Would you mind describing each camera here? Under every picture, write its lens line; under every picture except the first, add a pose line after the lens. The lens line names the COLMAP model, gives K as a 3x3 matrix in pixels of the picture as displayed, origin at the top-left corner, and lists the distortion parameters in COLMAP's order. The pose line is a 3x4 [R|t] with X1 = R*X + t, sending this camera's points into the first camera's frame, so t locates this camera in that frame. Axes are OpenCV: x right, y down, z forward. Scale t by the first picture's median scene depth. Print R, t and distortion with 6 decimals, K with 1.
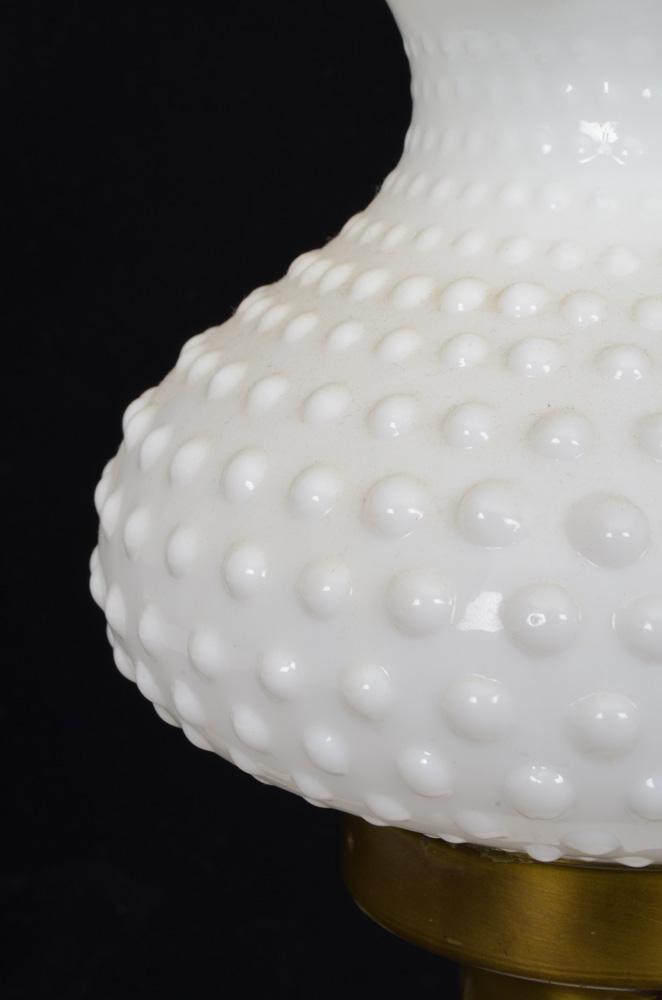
lens RADIAL K [[1883.4, 0, 329.7], [0, 1883.4, 492.5], [0, 0, 1]] dist [0.047902, 0.000000]
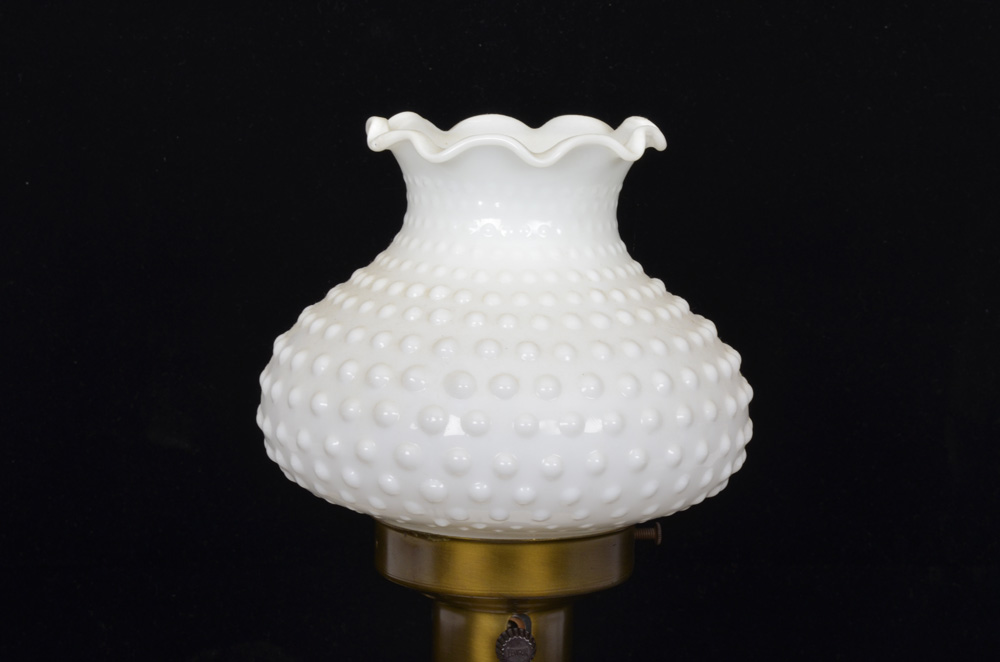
lens RADIAL K [[1970.6, 0, 501.0], [0, 1970.6, 334.2], [0, 0, 1]] dist [-0.040869, 0.000000]
pose [[0.999852, 0.009120, -0.014582, 0.214143], [-0.010128, 0.997452, -0.070613, 0.123046], [0.013901, 0.070750, 0.997397, -1.452654]]
